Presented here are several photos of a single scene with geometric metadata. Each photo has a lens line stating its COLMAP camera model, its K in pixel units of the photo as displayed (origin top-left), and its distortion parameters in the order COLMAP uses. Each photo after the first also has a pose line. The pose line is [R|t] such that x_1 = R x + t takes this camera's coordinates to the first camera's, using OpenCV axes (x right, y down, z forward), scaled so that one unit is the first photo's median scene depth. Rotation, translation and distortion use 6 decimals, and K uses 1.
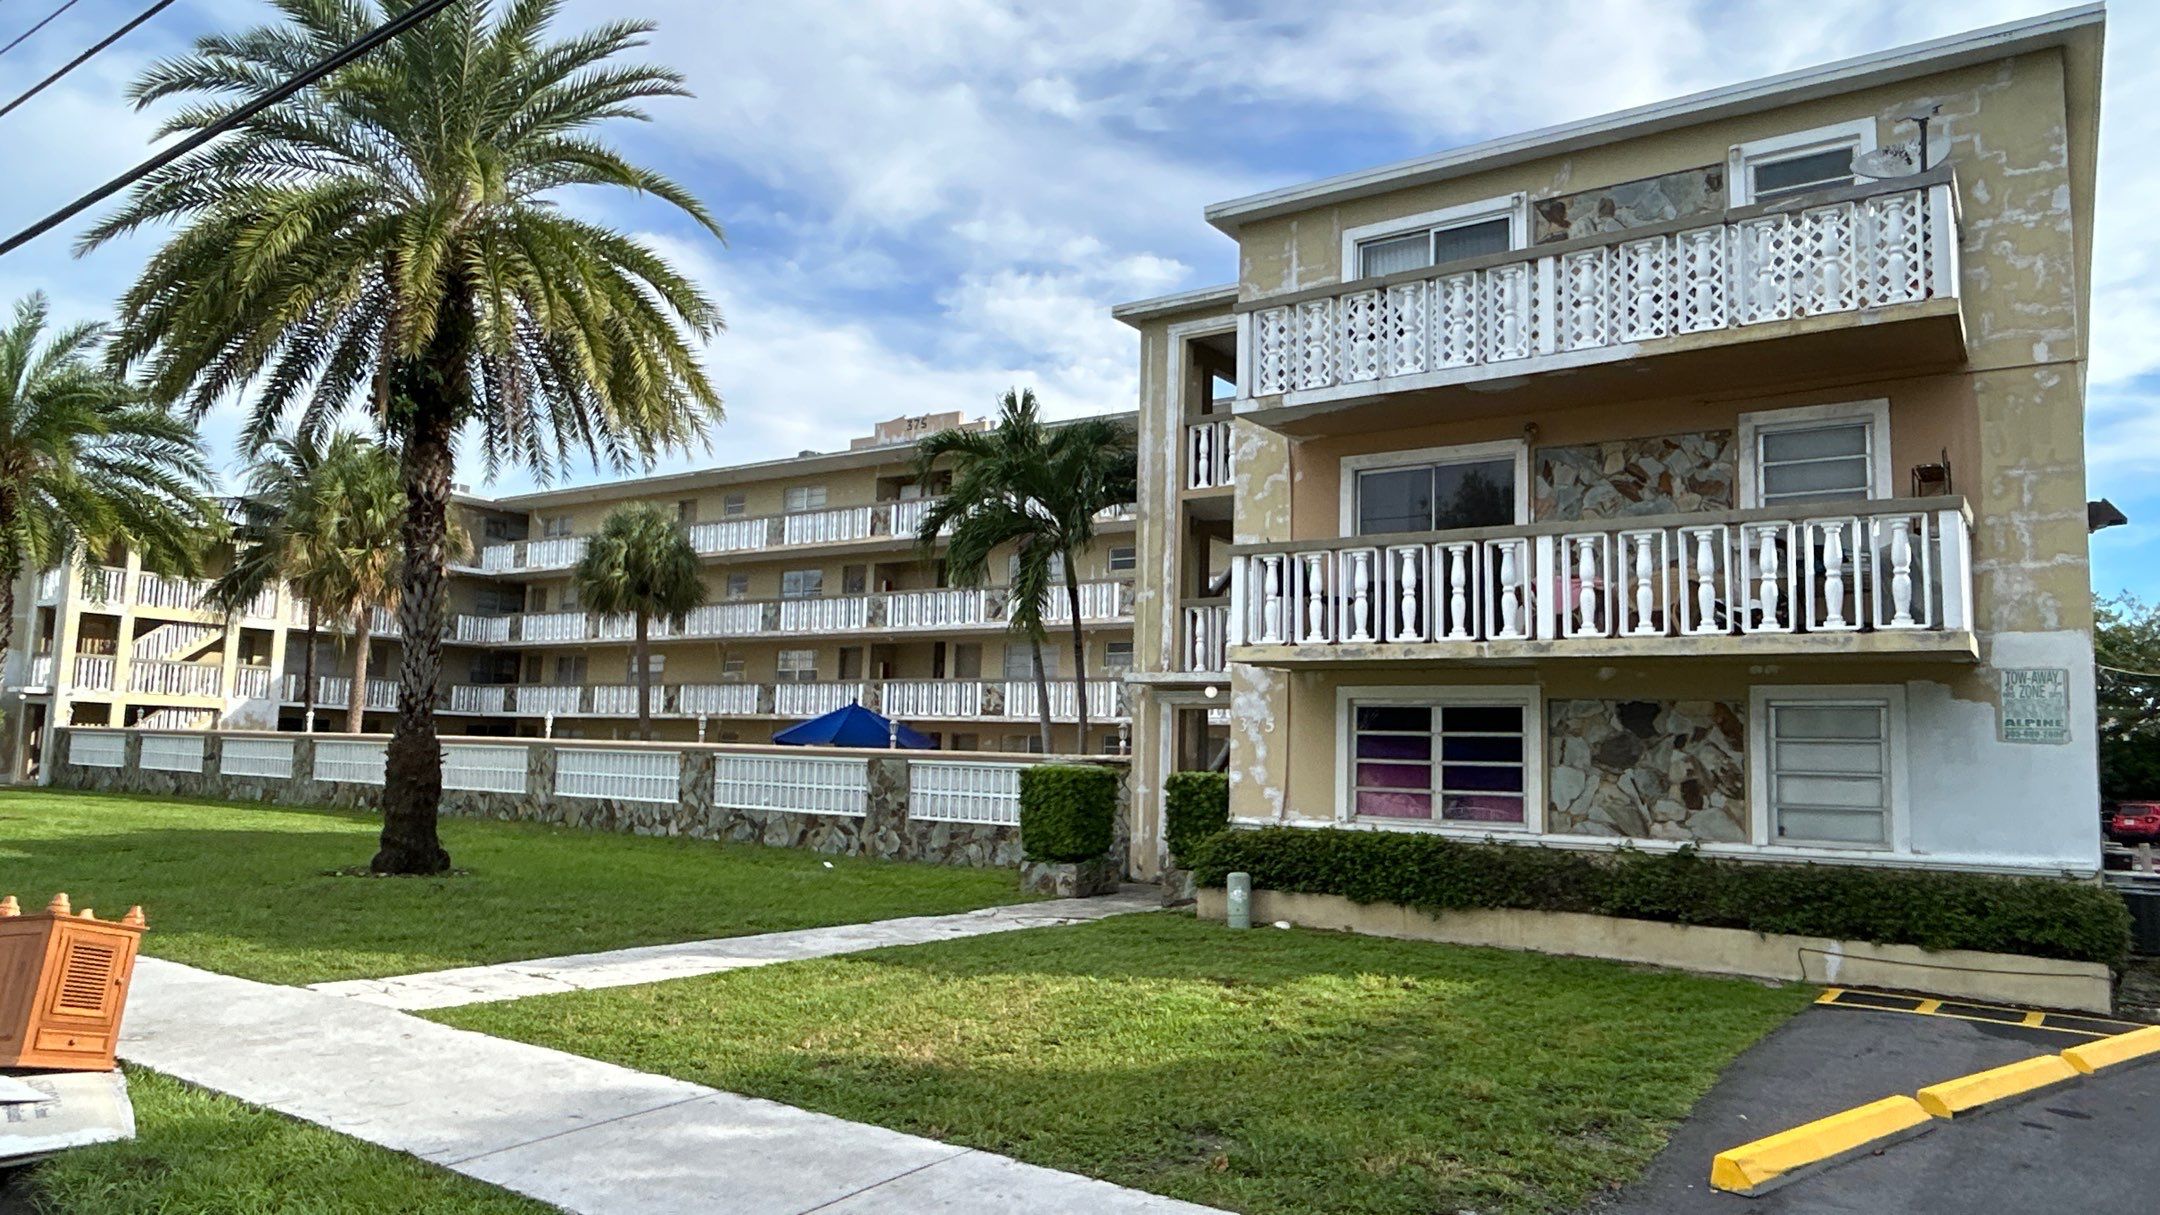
lens RADIAL K [[1401.3, 0, 1098.9], [0, 1401.3, 607.5], [0, 0, 1]] dist [-0.028186, -0.008843]
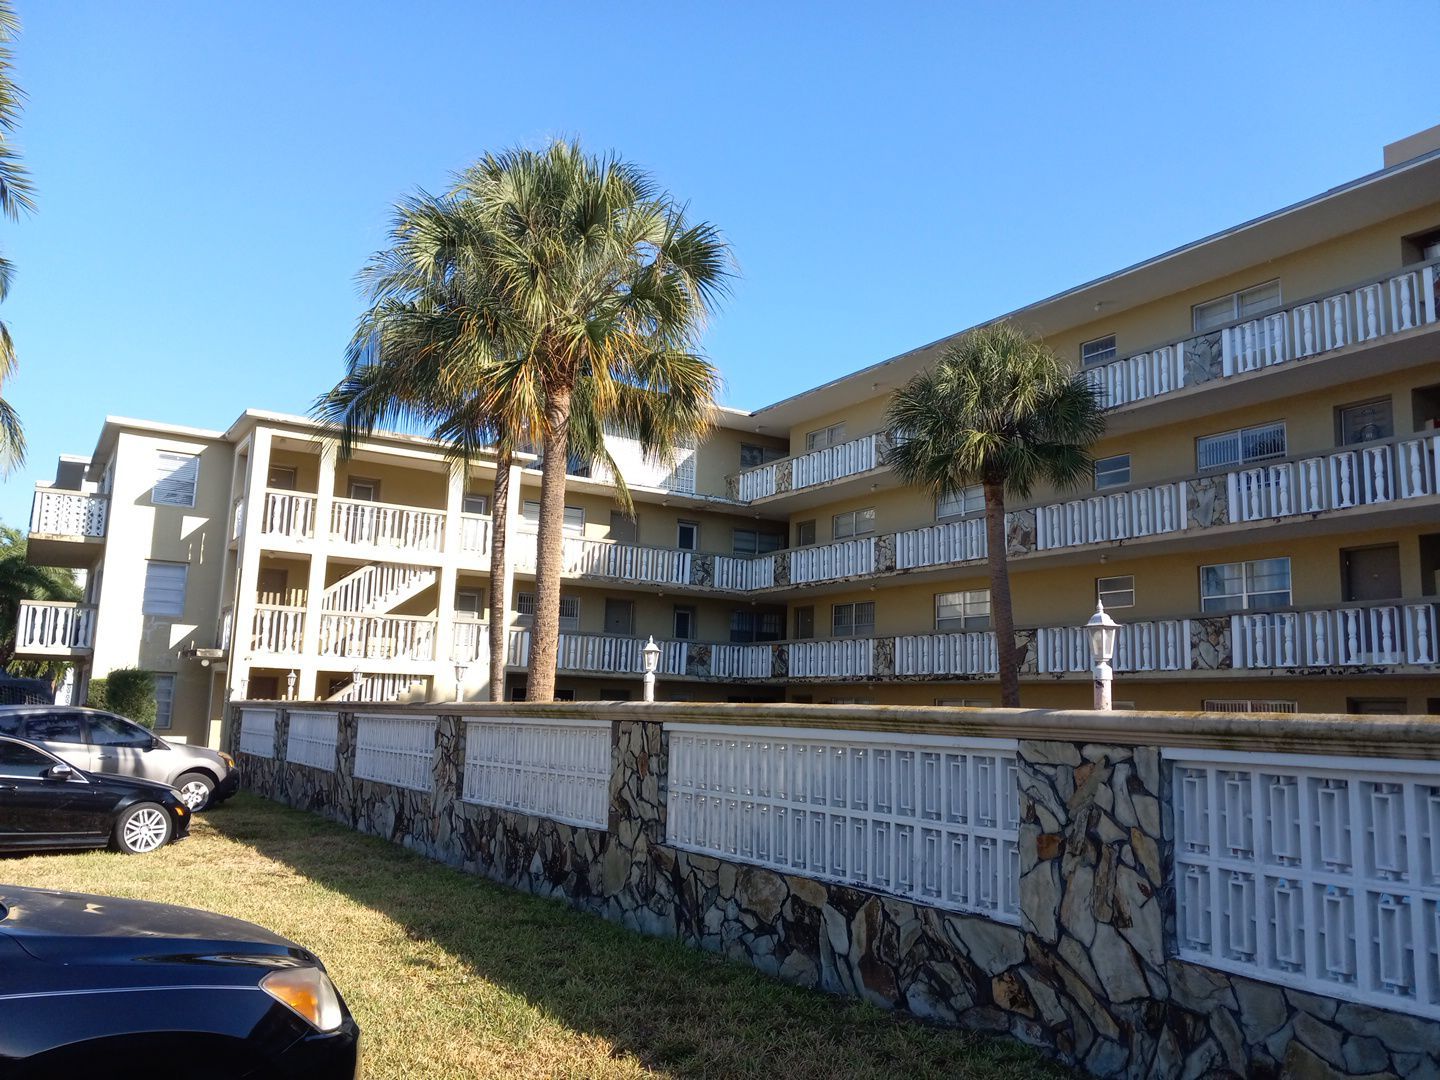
lens RADIAL K [[1134.8, 0, 714.1], [0, 1134.8, 544.2], [0, 0, 1]] dist [0.037976, -0.031856]
pose [[0.910979, -0.062320, -0.407718, -0.237973], [0.040663, 0.997274, -0.061578, 0.047042], [0.410444, 0.039517, 0.911029, 0.499172]]
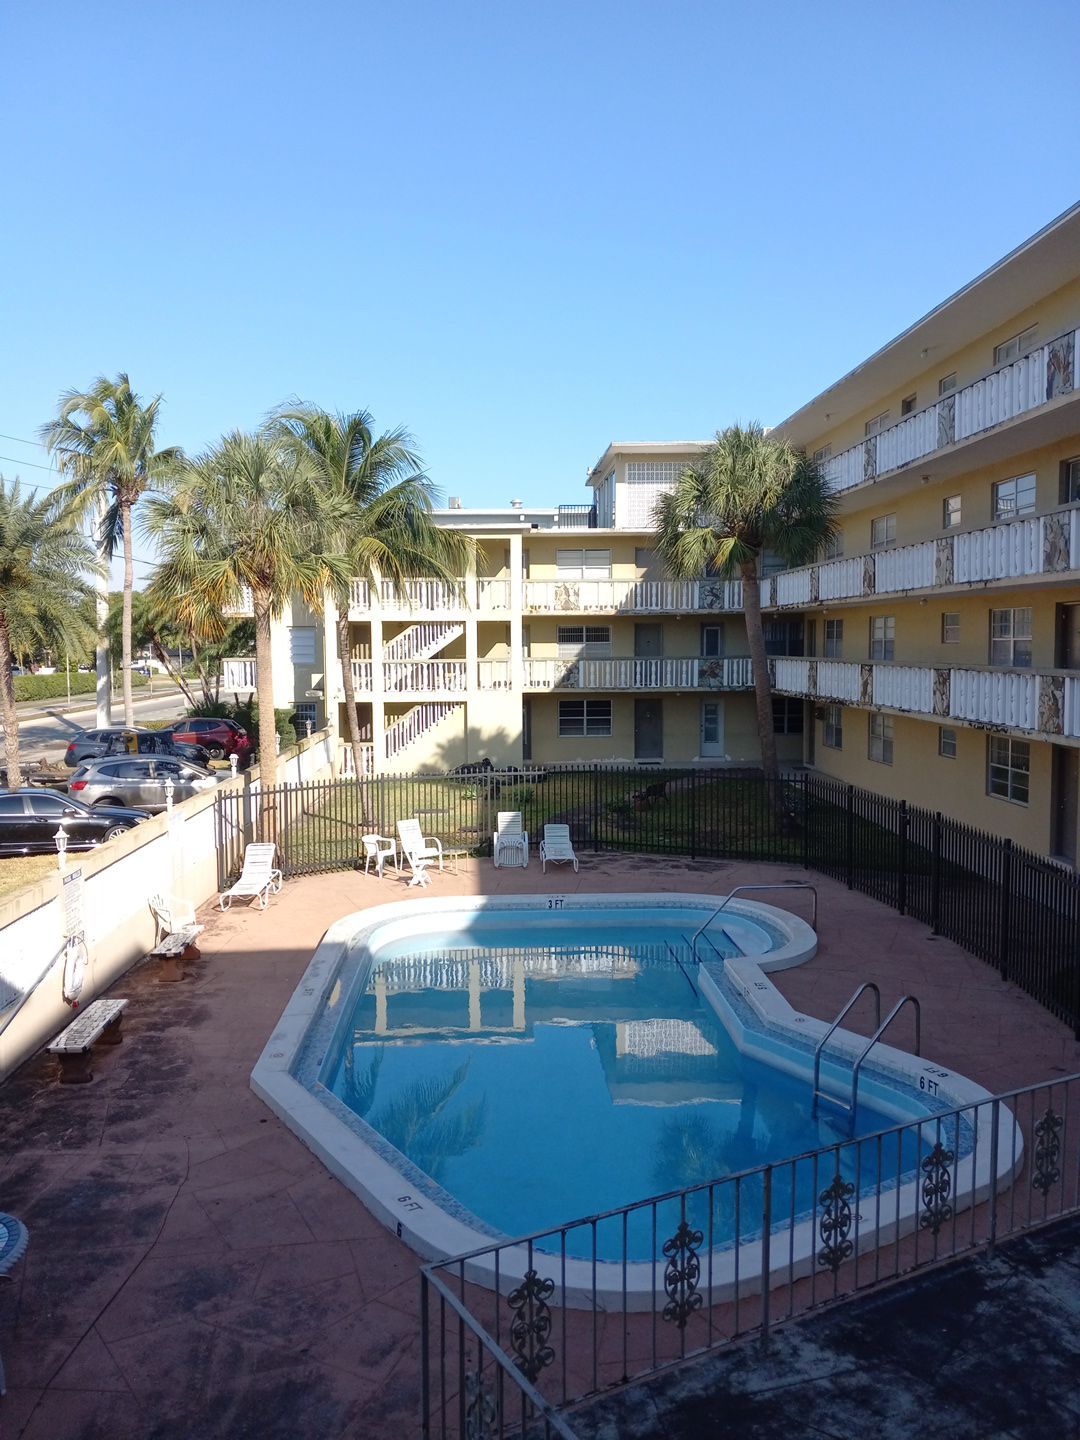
lens RADIAL K [[1134.8, 0, 525.6], [0, 1134.8, 713.8], [0, 0, 1]] dist [0.037976, -0.031856]
pose [[0.582003, 0.017778, -0.812992, 0.079957], [0.115538, 0.987811, 0.104312, -0.001418], [0.804937, -0.154641, 0.572855, 0.563228]]
